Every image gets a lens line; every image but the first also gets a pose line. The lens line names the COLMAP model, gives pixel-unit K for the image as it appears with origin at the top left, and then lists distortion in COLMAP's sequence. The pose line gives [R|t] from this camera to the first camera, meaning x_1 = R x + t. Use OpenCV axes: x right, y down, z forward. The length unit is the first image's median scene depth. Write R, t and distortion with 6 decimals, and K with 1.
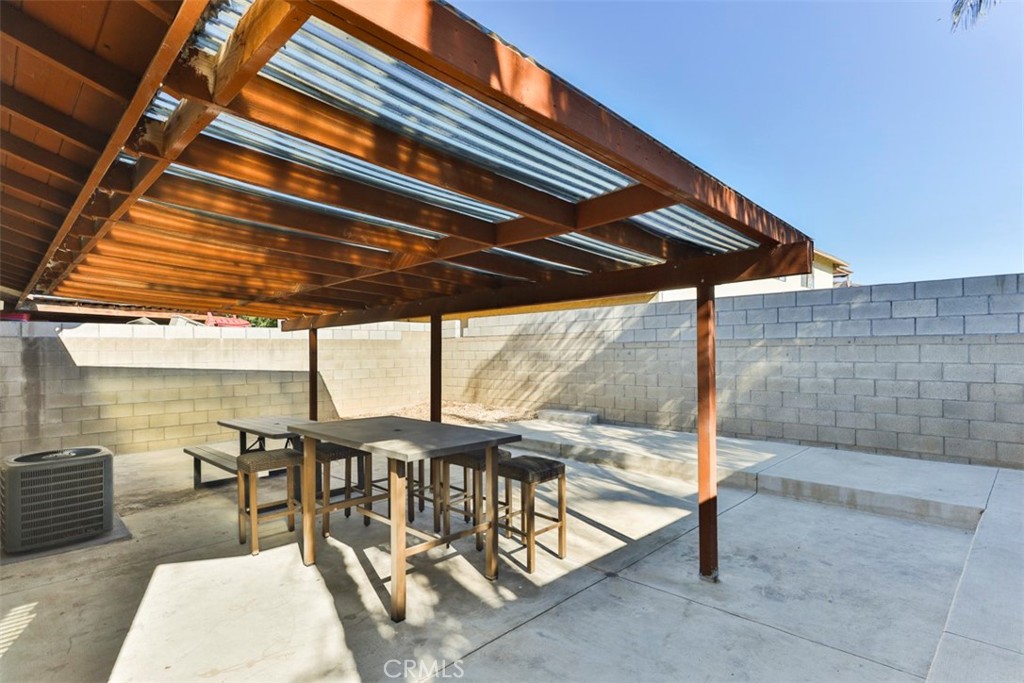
lens RADIAL K [[516.7, 0, 509.2], [0, 516.7, 347.7], [0, 0, 1]] dist [0.015965, 0.001401]
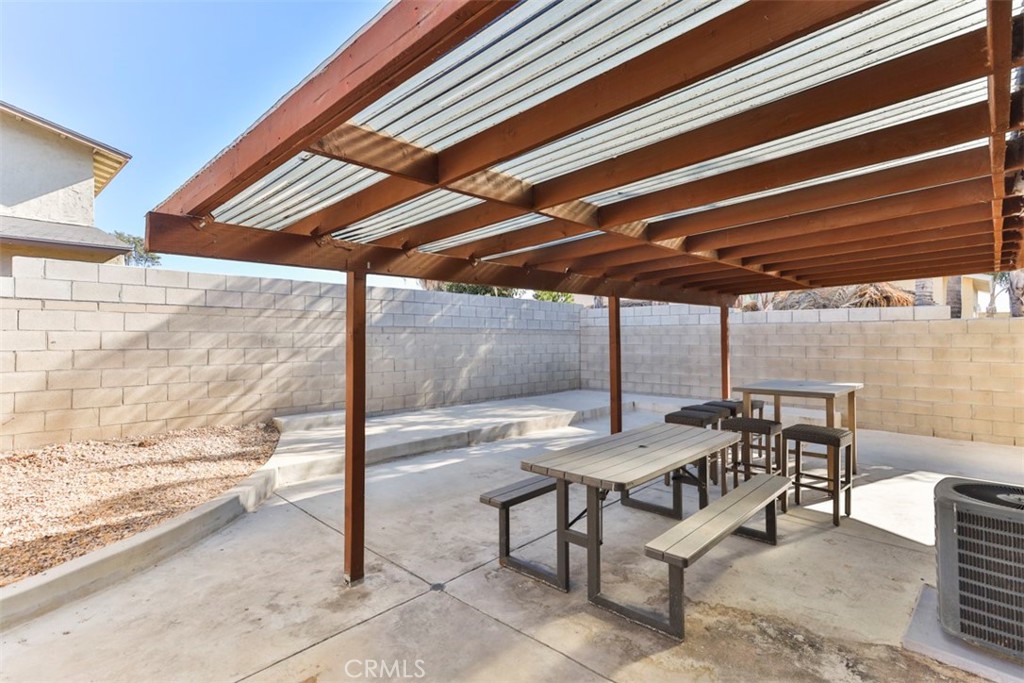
lens RADIAL K [[516.7, 0, 507.7], [0, 516.7, 336.0], [0, 0, 1]] dist [0.015965, 0.001401]
pose [[-0.041838, 0.014086, 0.999025, -0.731396], [-0.009343, 0.999851, -0.014489, 0.018773], [-0.999081, -0.009940, -0.041700, 0.824713]]
